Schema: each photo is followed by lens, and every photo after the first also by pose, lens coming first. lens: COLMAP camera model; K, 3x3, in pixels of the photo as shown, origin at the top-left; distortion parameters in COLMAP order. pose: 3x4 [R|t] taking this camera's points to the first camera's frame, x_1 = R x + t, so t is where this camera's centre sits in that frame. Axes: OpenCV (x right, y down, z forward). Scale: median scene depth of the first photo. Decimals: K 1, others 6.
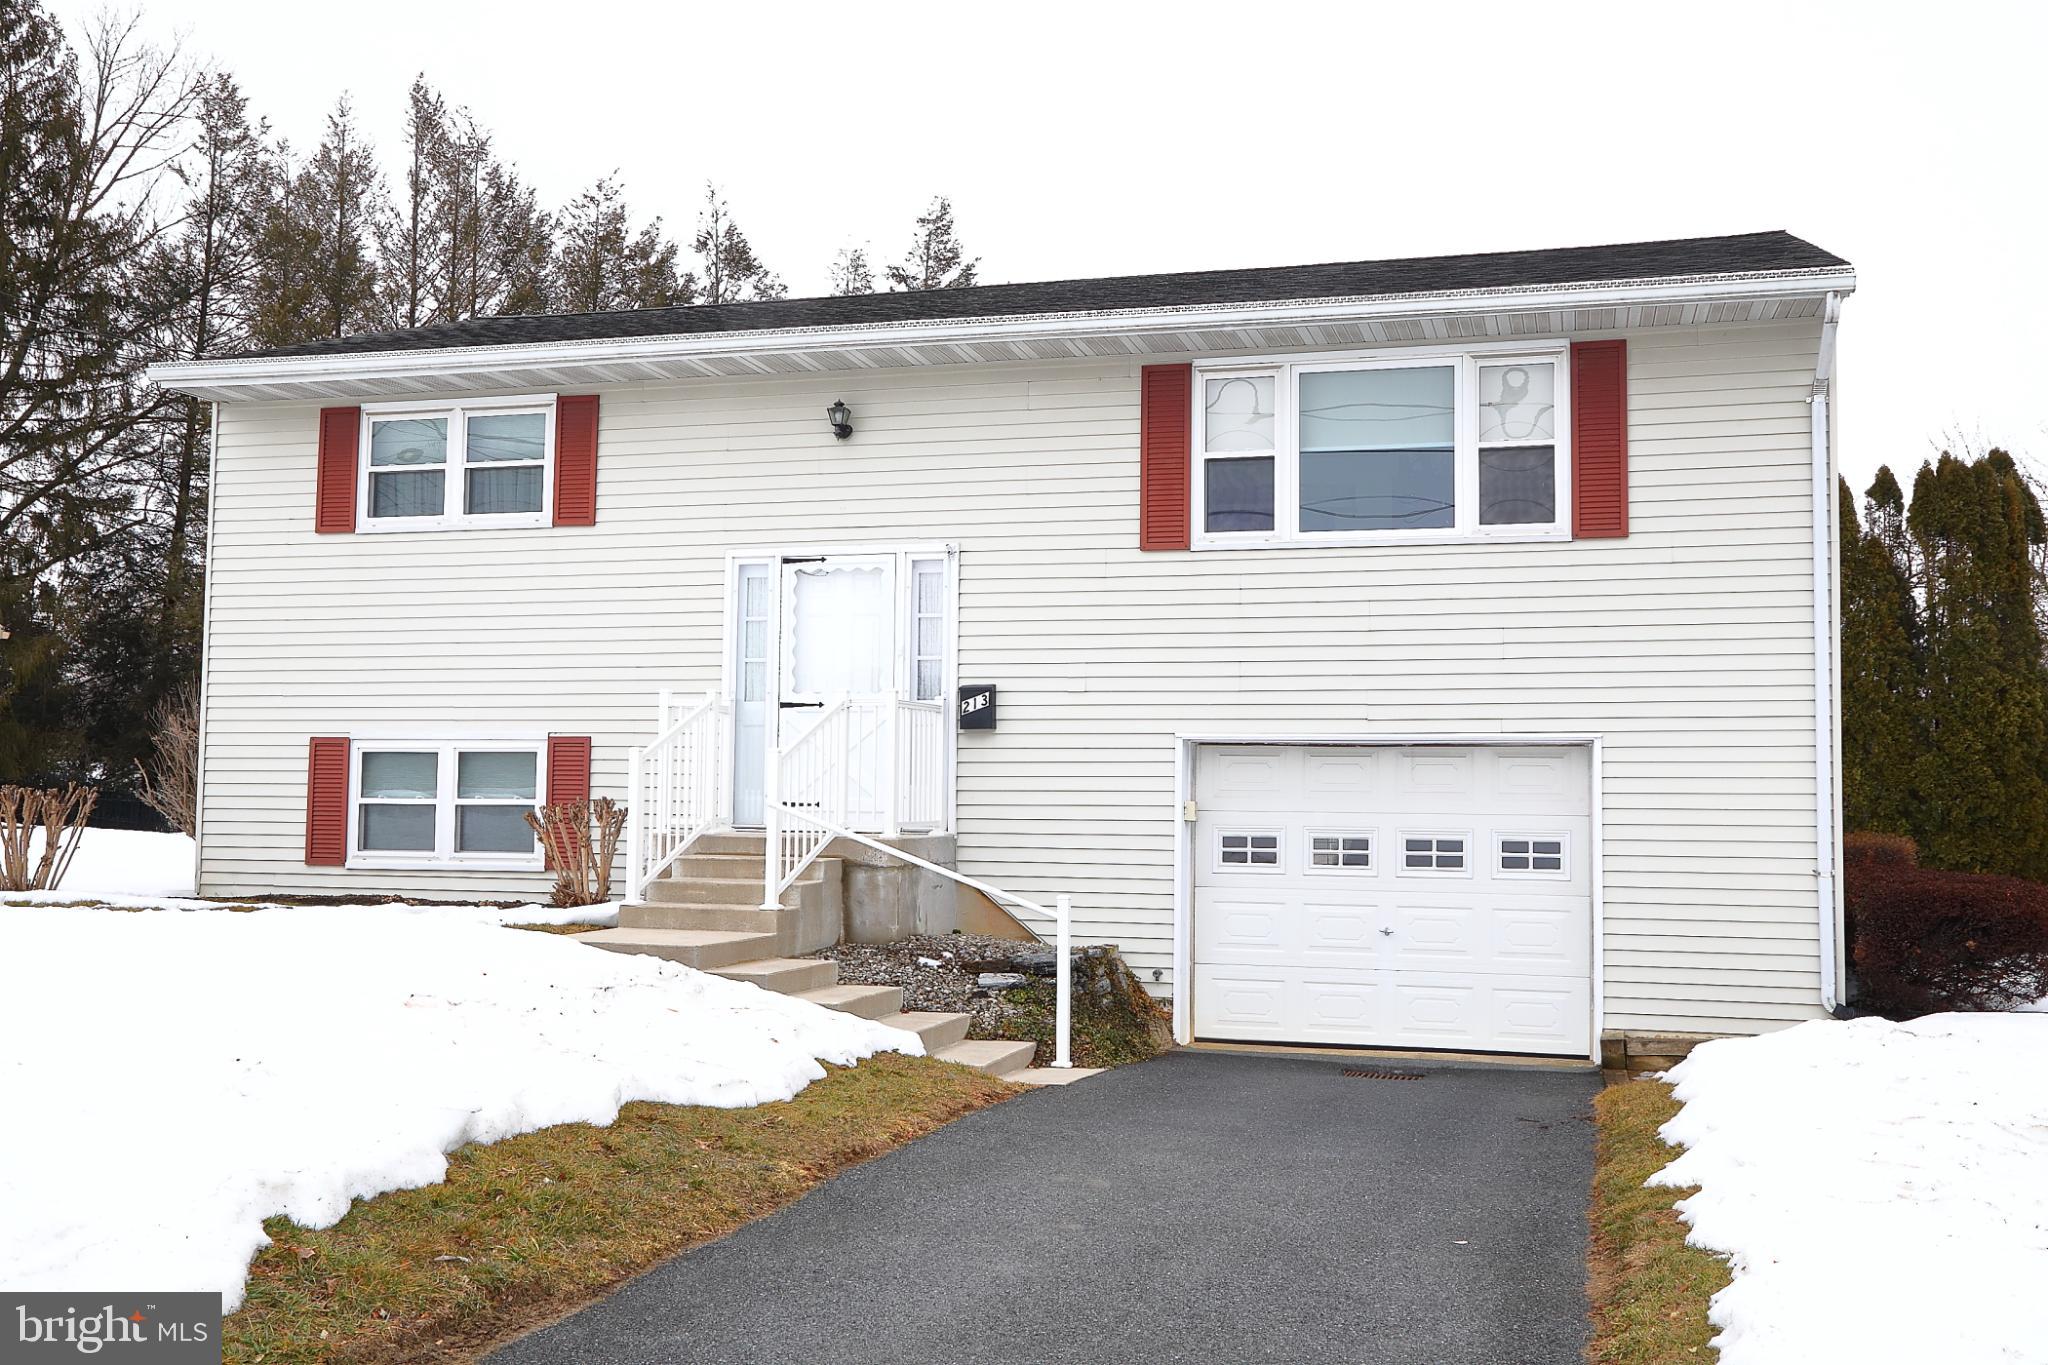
lens RADIAL K [[2007.5, 0, 1024.0], [0, 2007.5, 682.5], [0, 0, 1]] dist [0.006392, 0.101795]
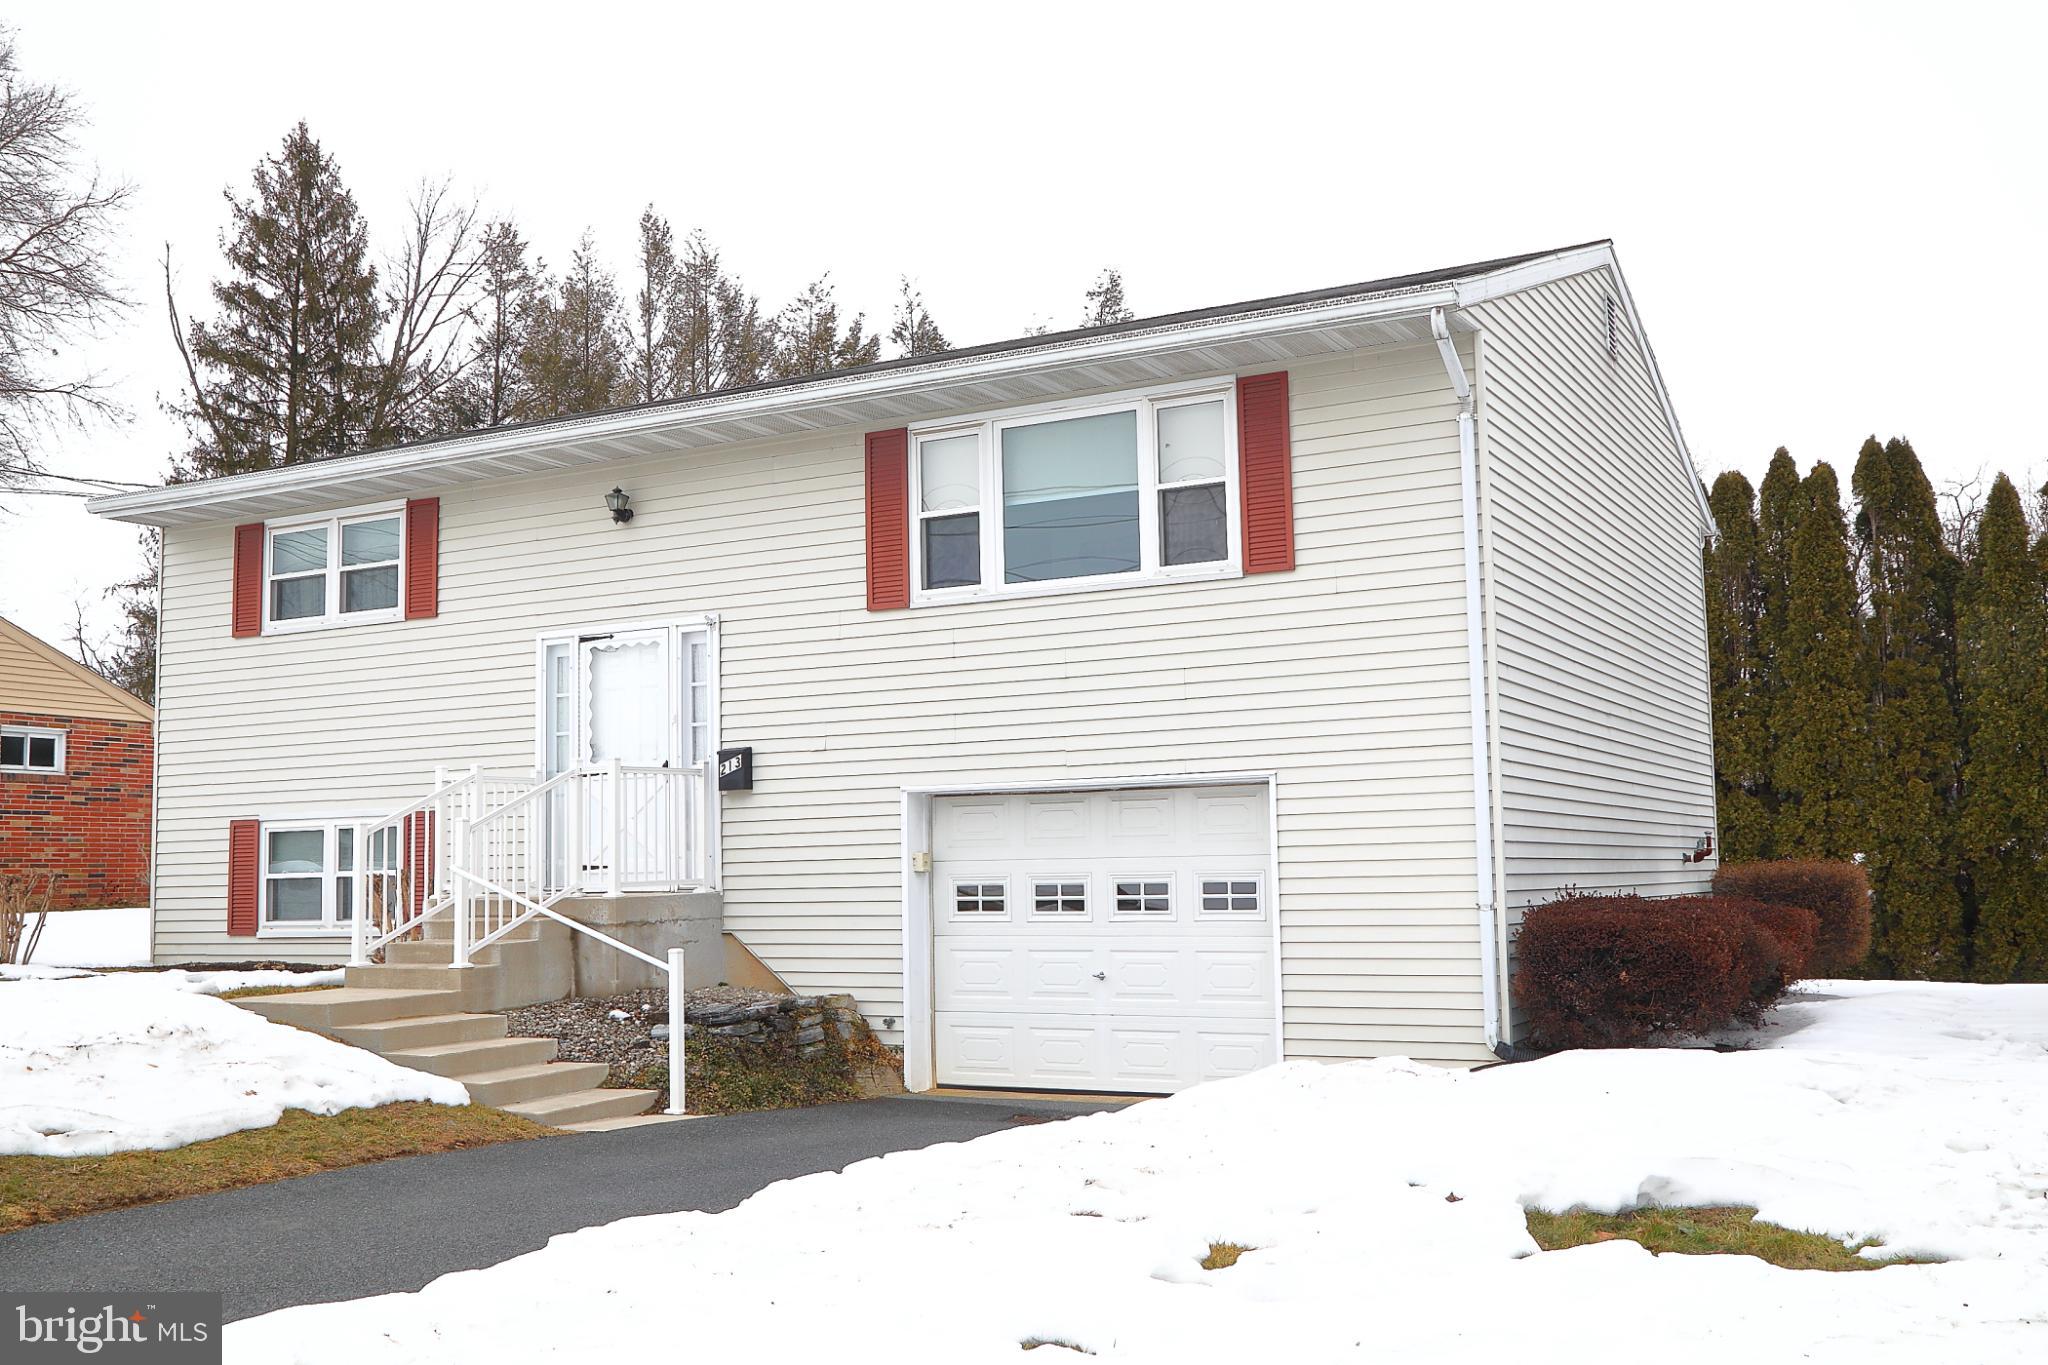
lens RADIAL K [[1957.0, 0, 1024.0], [0, 1957.0, 682.5], [0, 0, 1]] dist [-0.007787, 0.147218]
pose [[0.975377, -0.051950, -0.214337, 0.336326], [0.045730, 0.998379, -0.033881, 0.008341], [0.215750, 0.023245, 0.976172, 0.032855]]
